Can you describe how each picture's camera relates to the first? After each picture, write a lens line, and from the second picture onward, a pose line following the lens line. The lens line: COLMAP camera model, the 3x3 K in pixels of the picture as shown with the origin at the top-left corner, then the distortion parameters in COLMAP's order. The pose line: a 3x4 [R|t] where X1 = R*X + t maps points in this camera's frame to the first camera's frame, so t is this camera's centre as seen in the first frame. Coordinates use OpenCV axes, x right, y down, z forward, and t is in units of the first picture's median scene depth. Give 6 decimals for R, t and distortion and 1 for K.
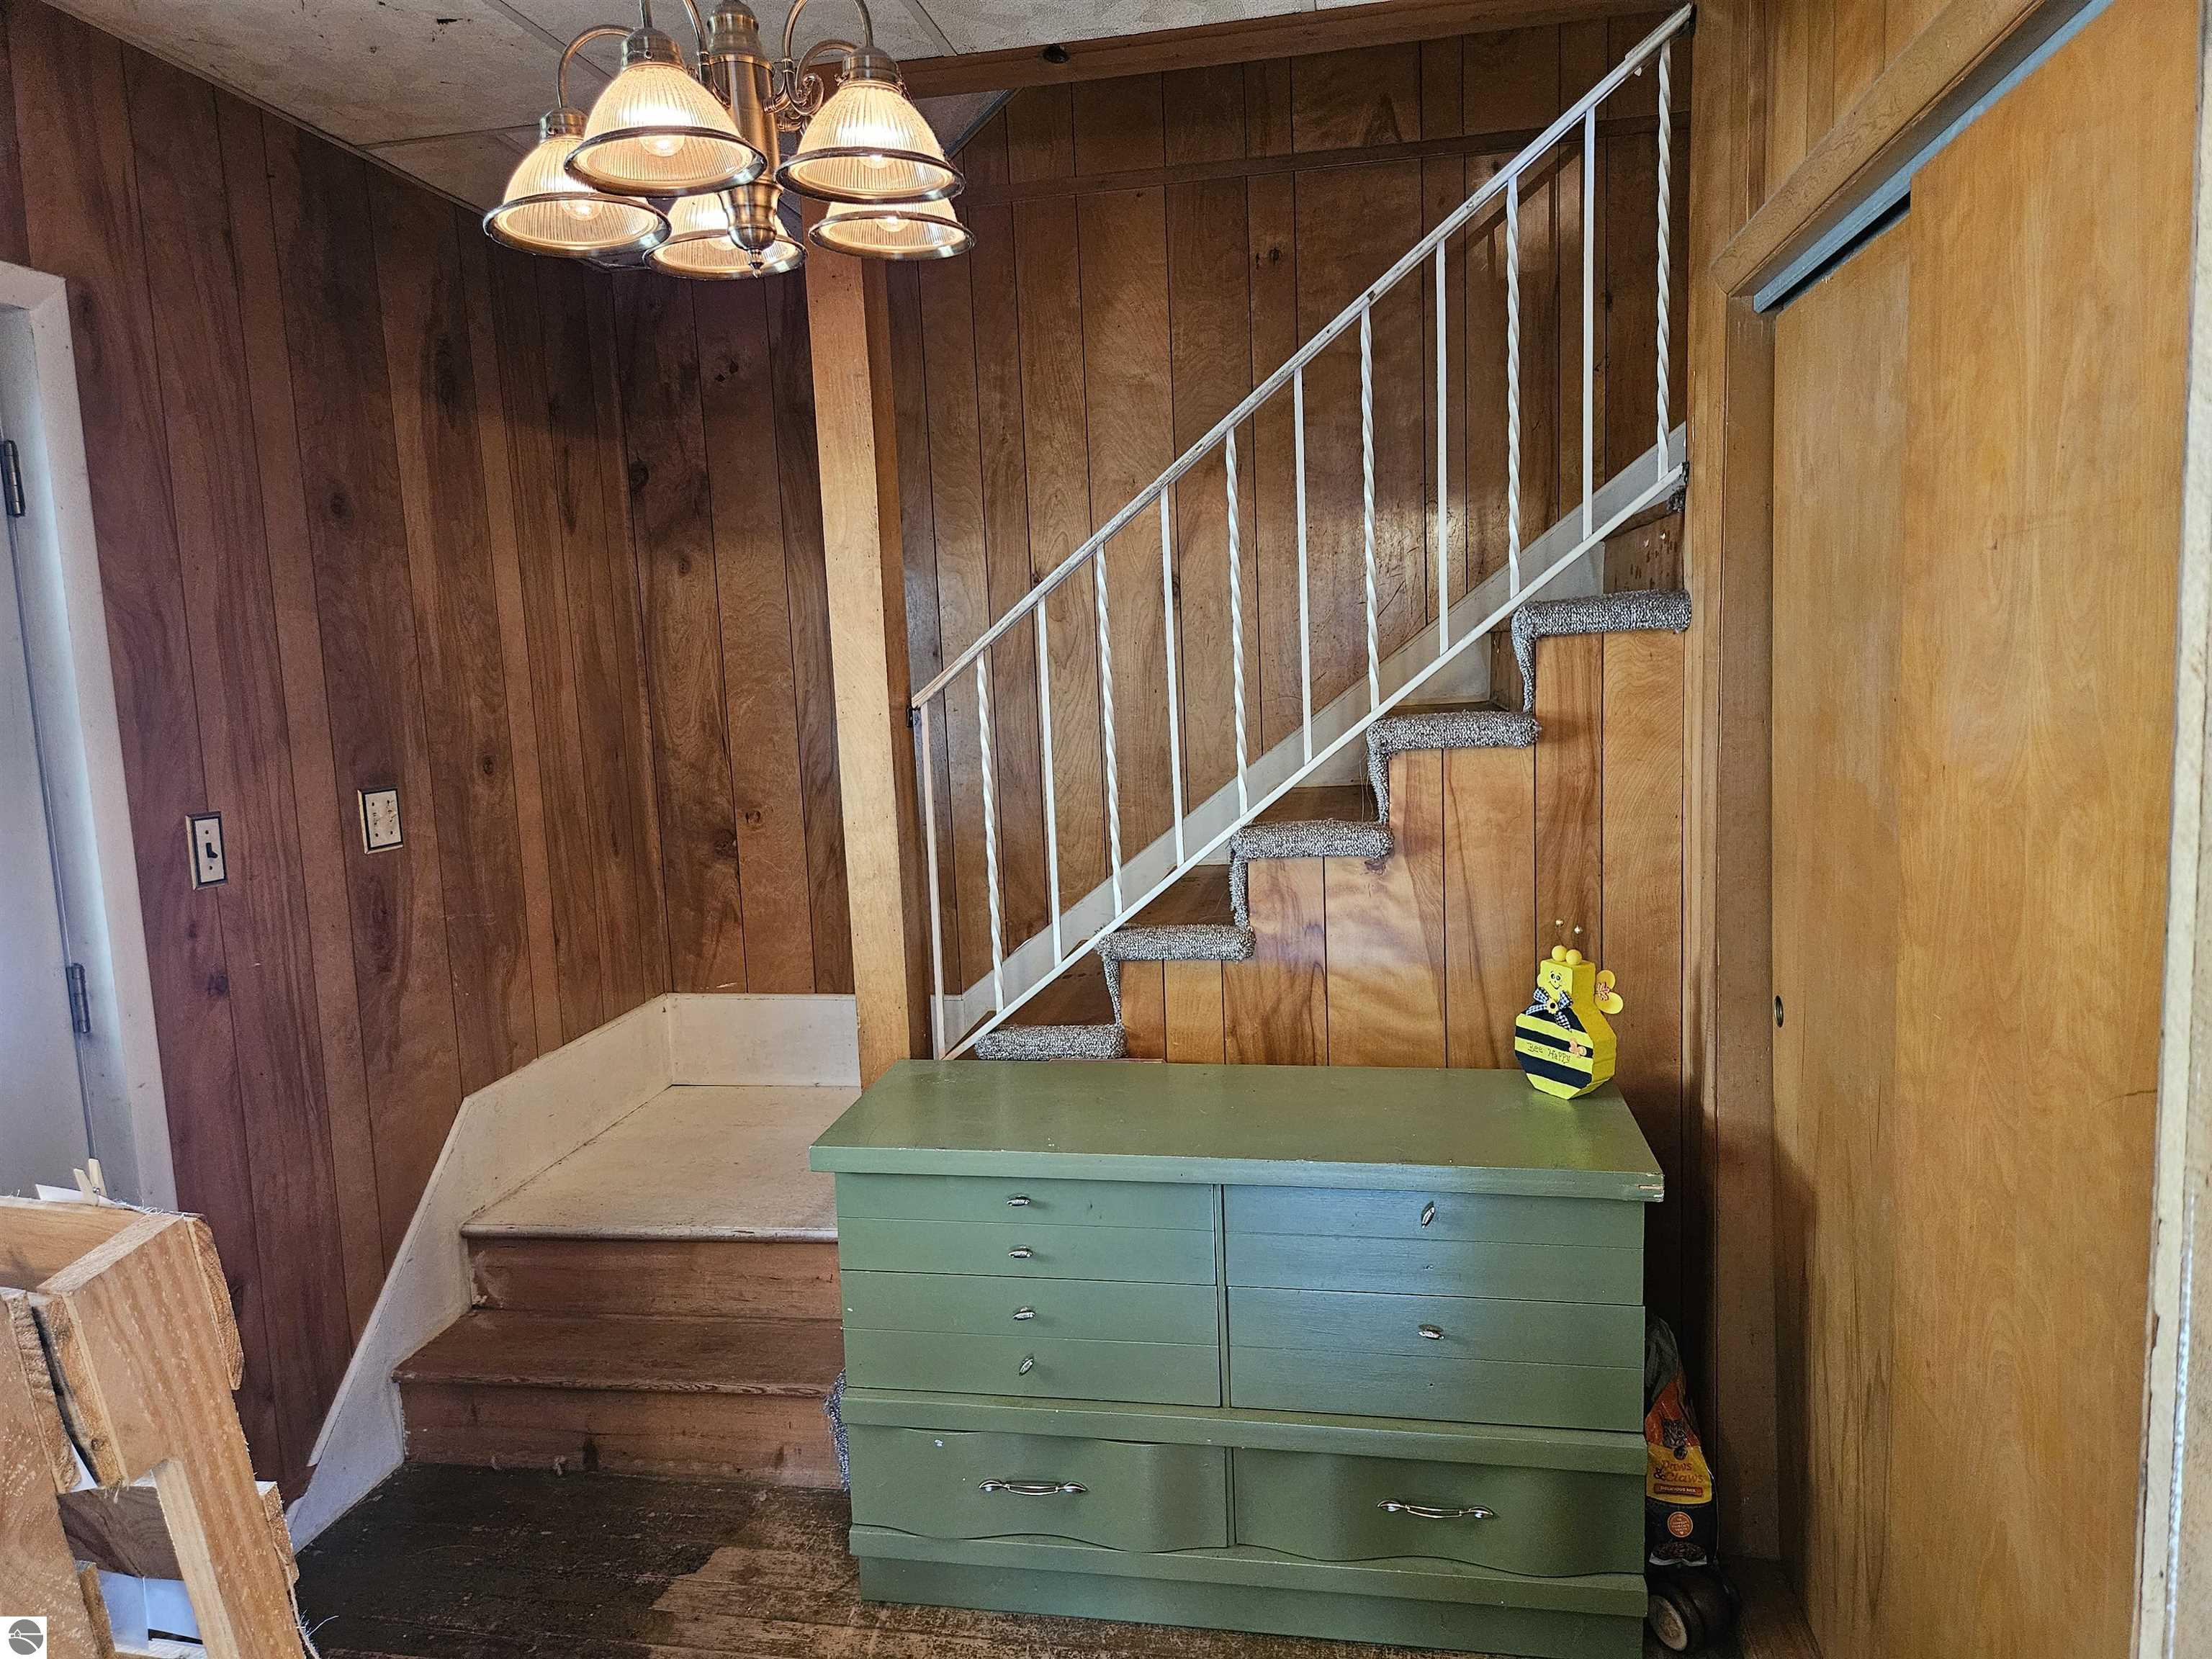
lens RADIAL K [[1476.2, 0, 1102.0], [0, 1476.2, 838.0], [0, 0, 1]] dist [0.044590, -0.031387]
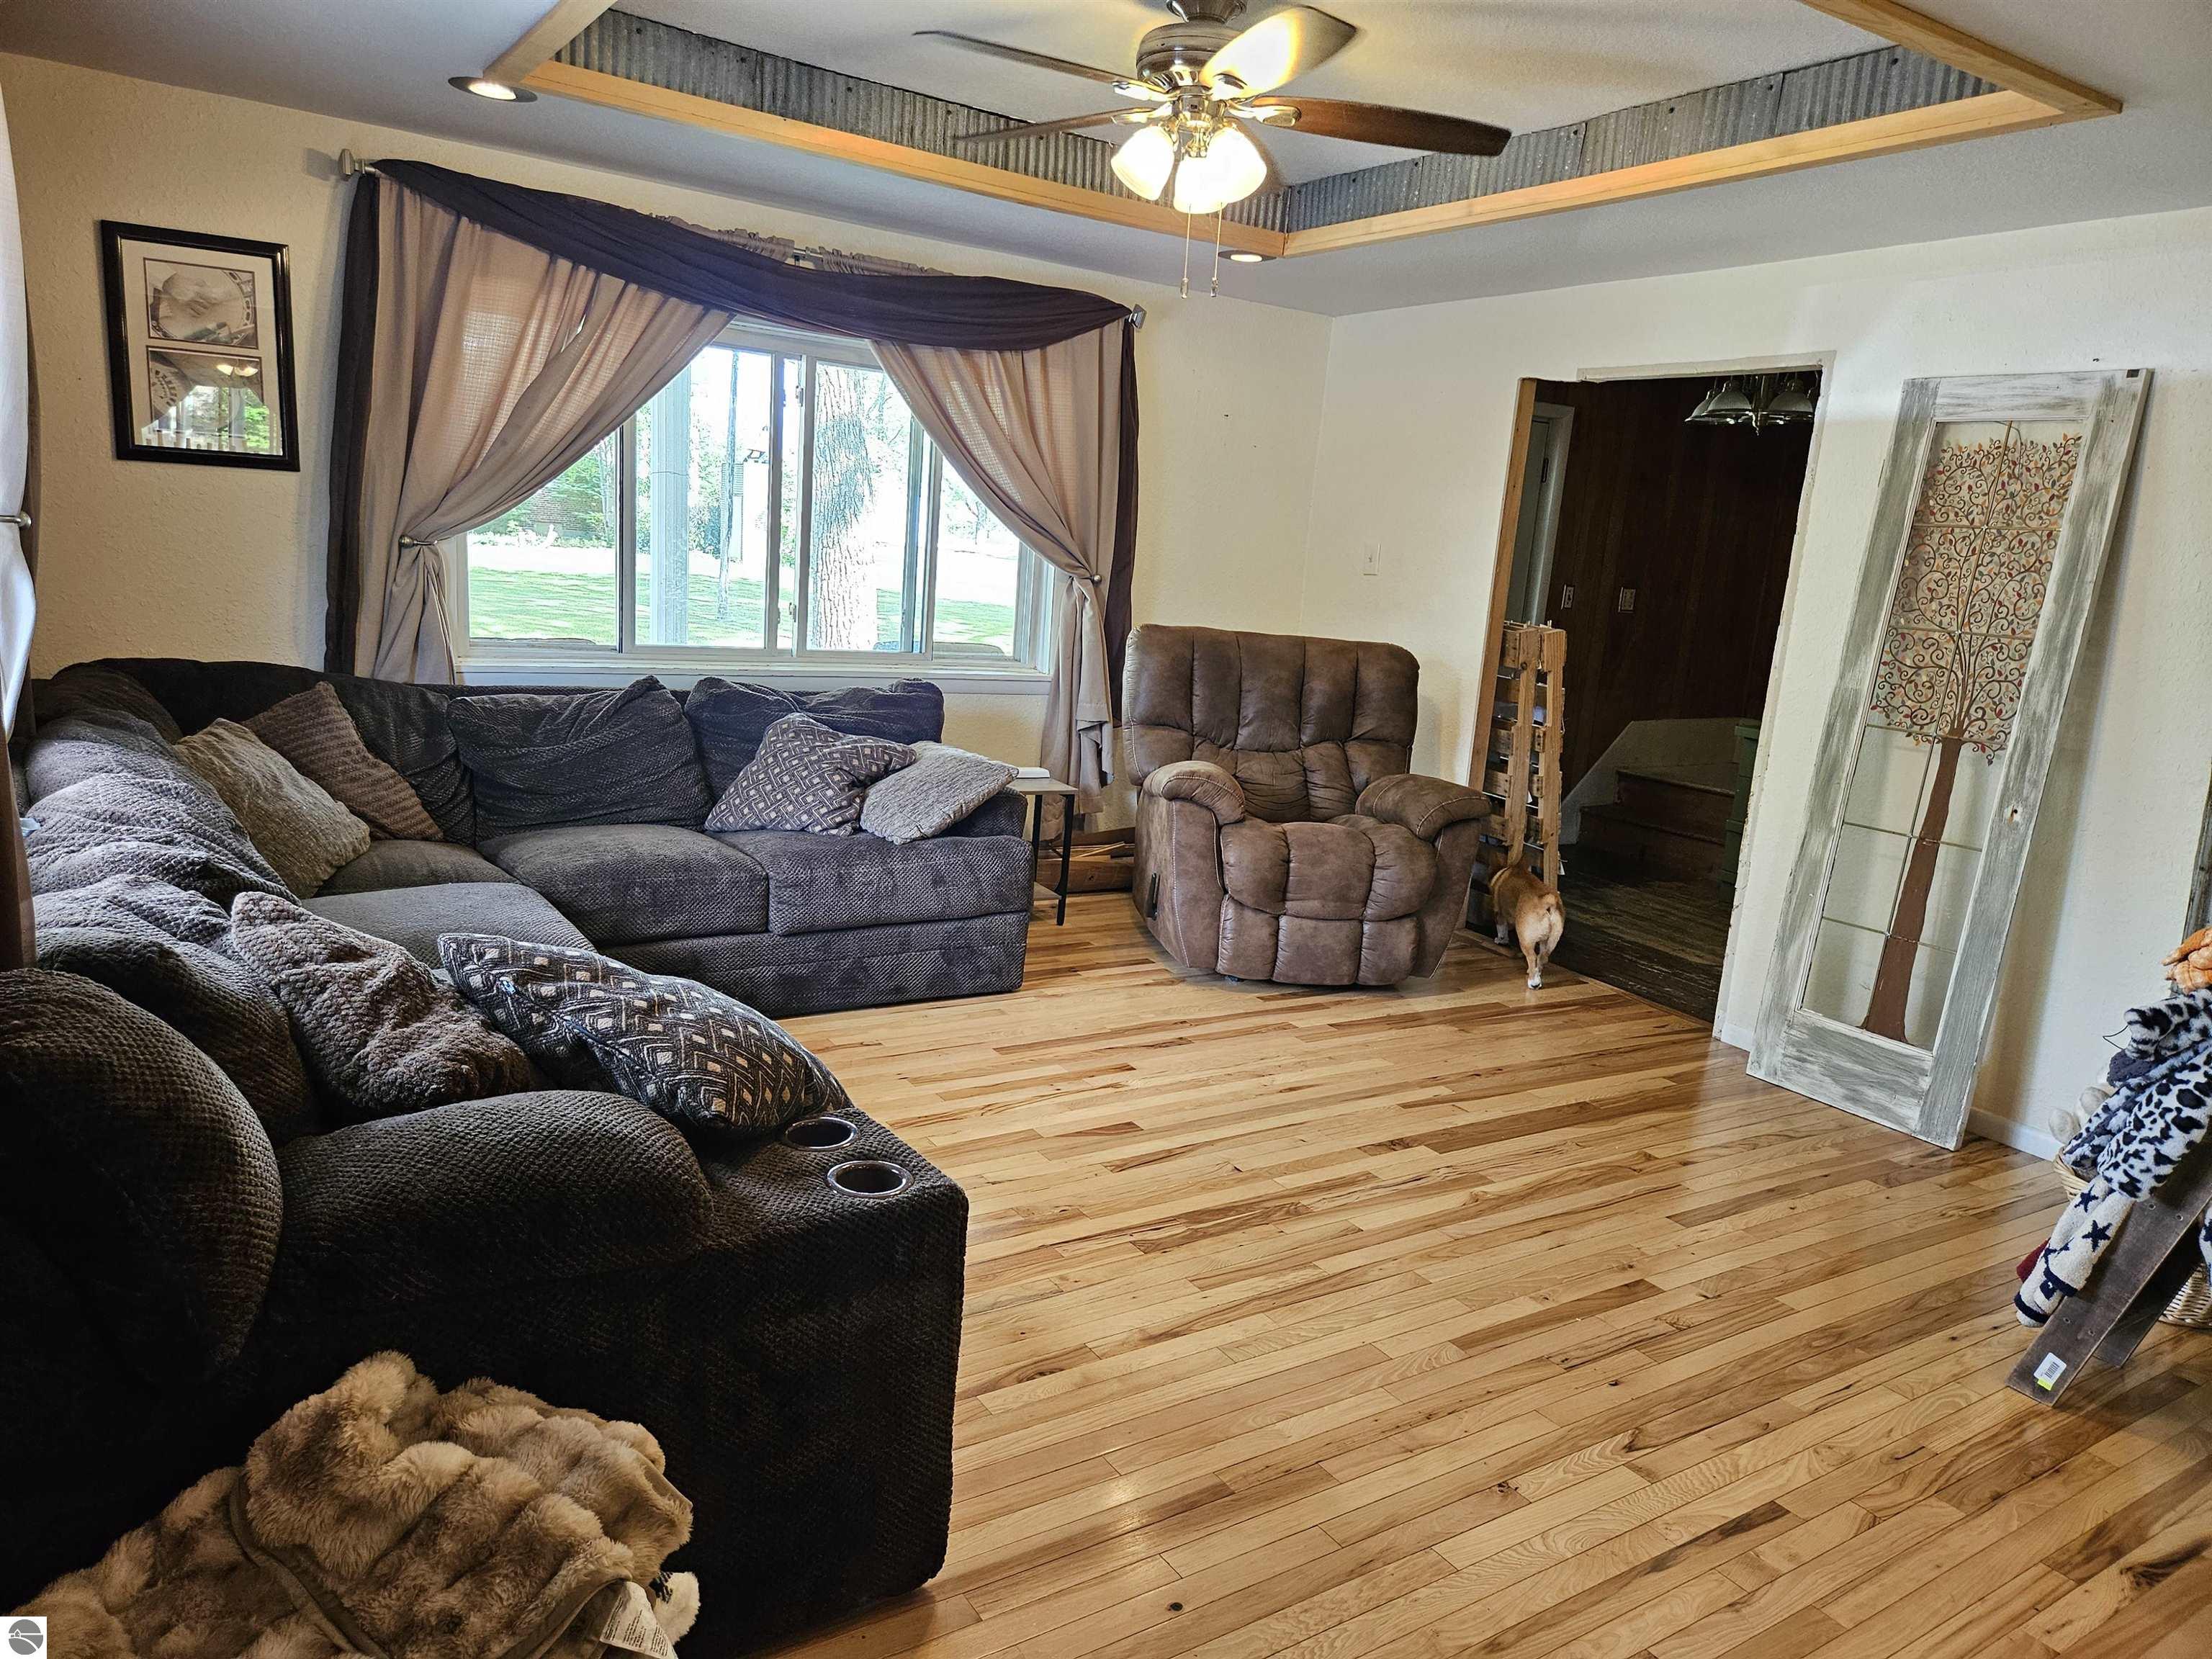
lens RADIAL K [[1476.2, 0, 1106.7], [0, 1476.2, 839.6], [0, 0, 1]] dist [0.044590, -0.031387]
pose [[0.684134, 0.240859, -0.688439, 0.803509], [-0.189683, 0.970175, 0.150932, 0.183415], [0.704260, 0.027327, 0.709416, -1.506473]]
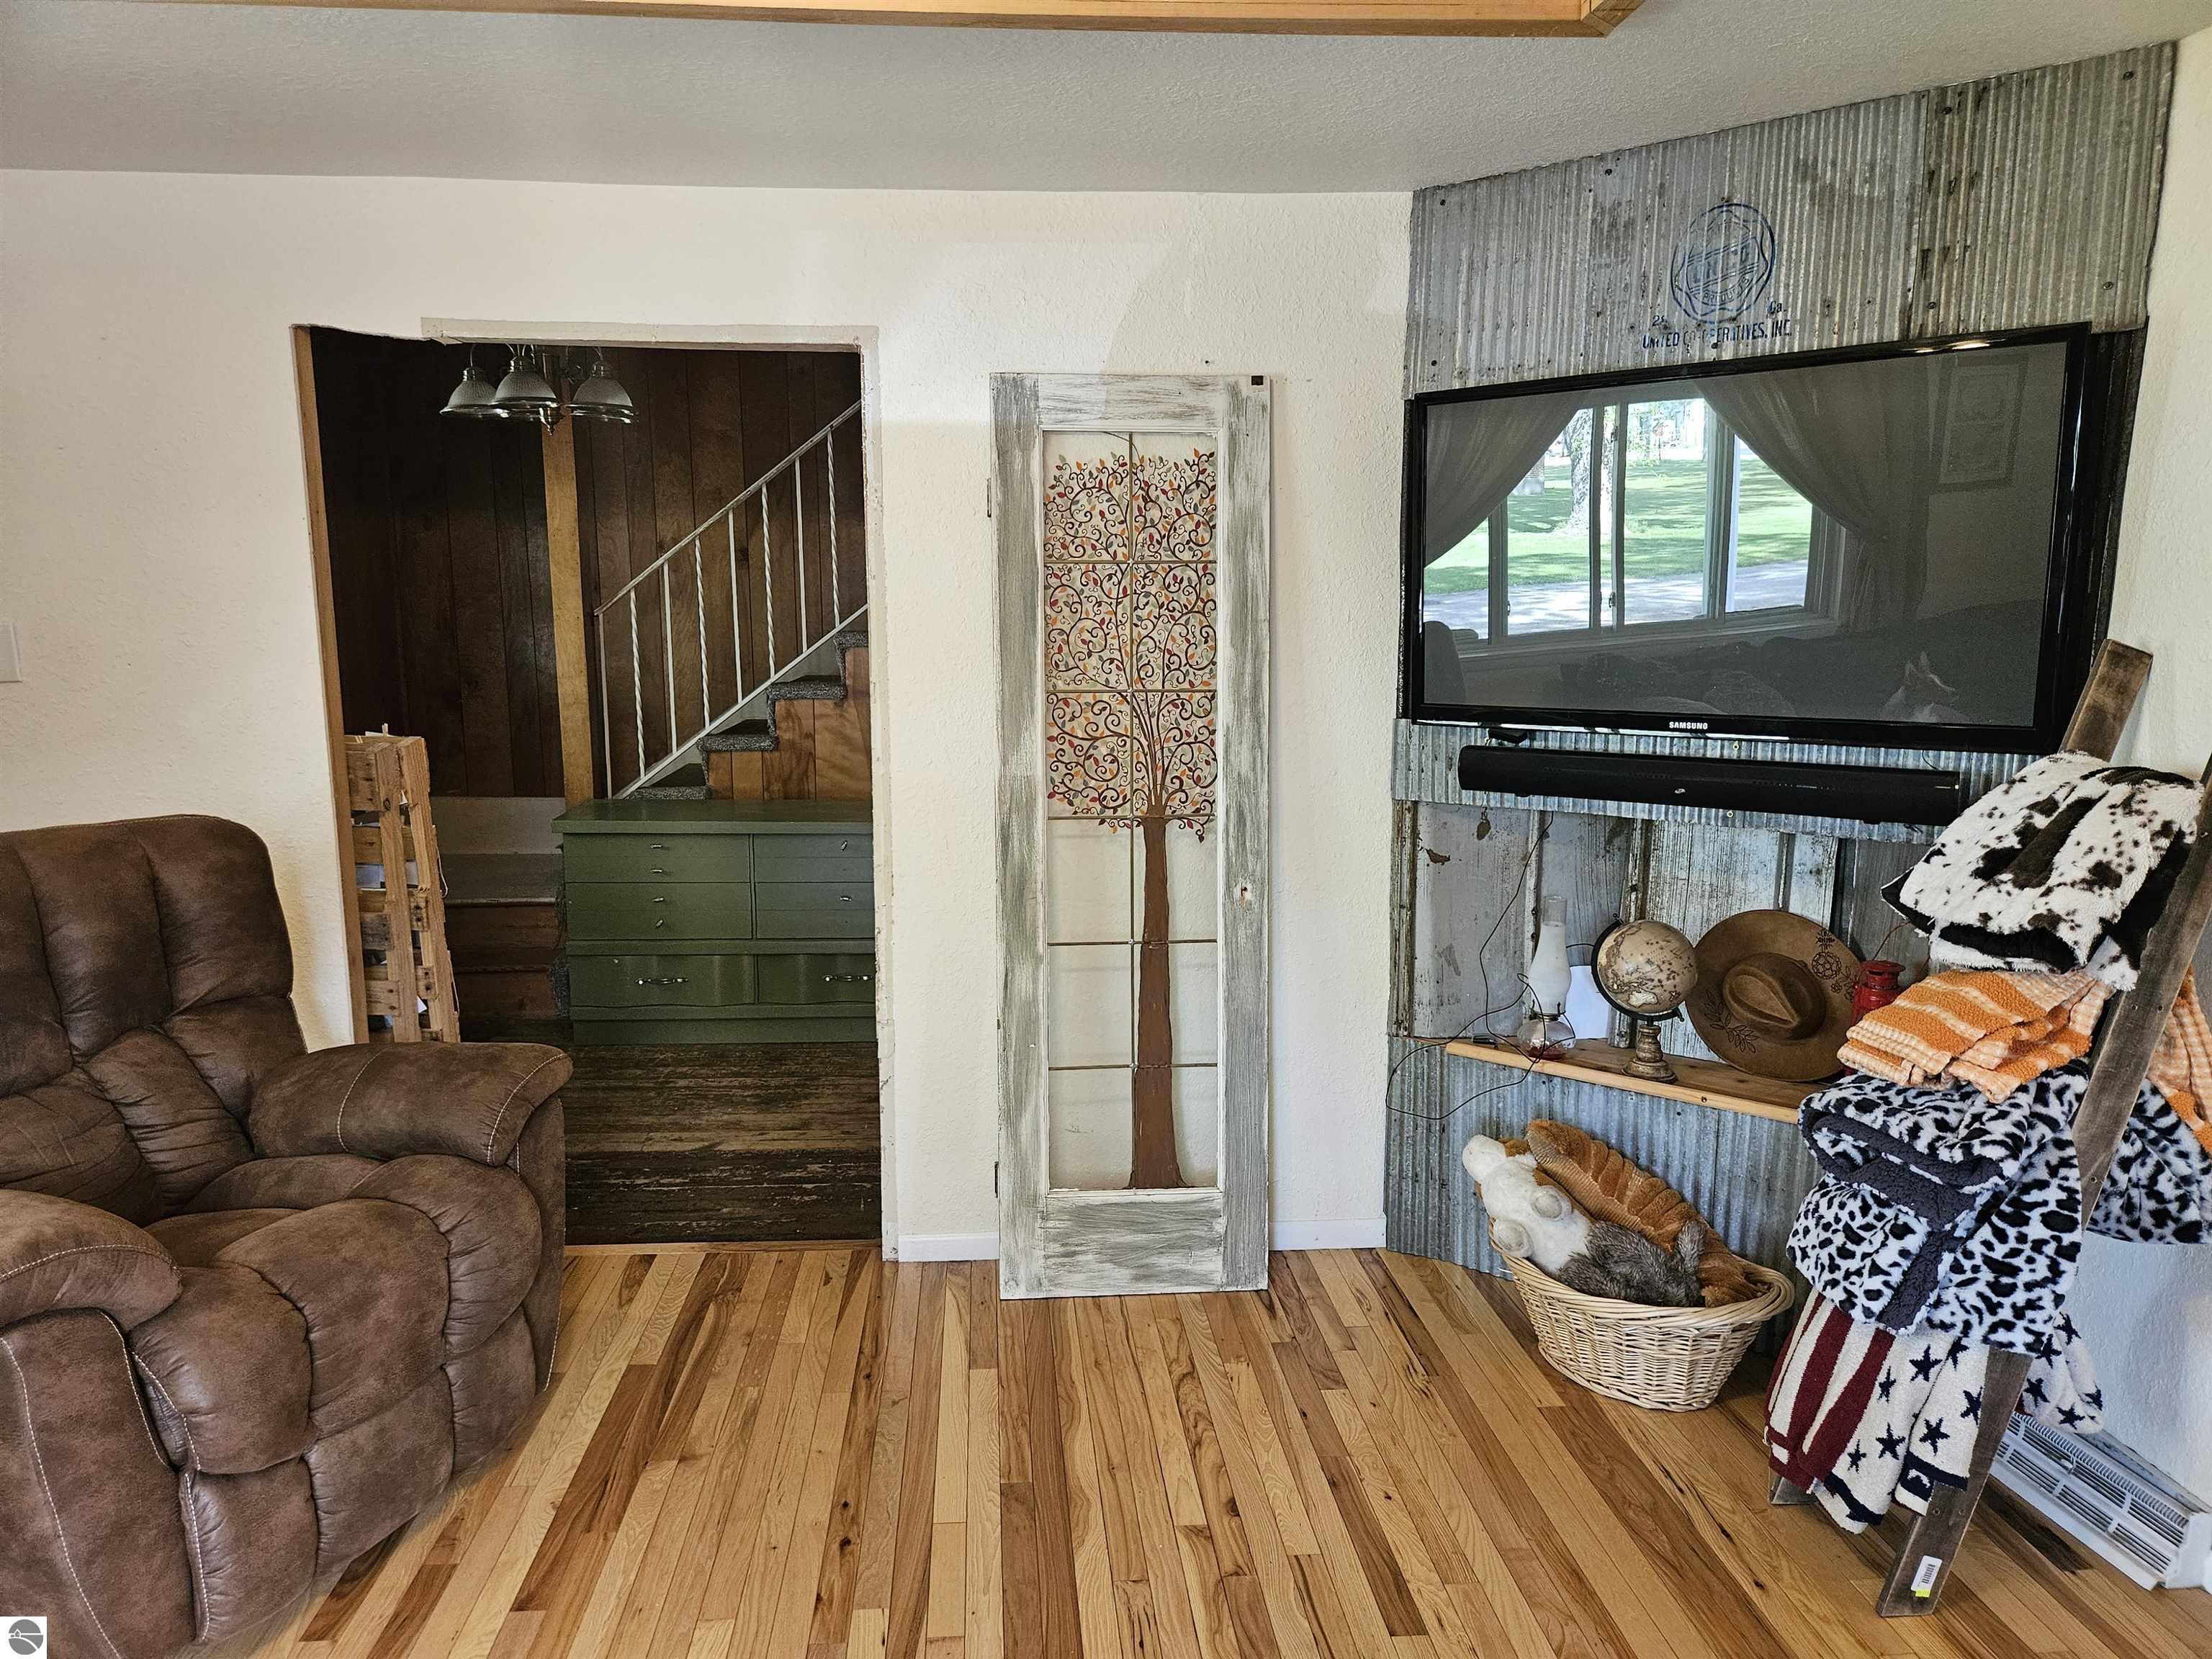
lens RADIAL K [[1476.2, 0, 1115.3], [0, 1476.2, 846.6], [0, 0, 1]] dist [0.044590, -0.031387]
pose [[0.965848, 0.003890, 0.259080, 0.026147], [-0.013799, 0.999241, 0.036441, 0.132550], [-0.258742, -0.038772, 0.965168, -1.044763]]
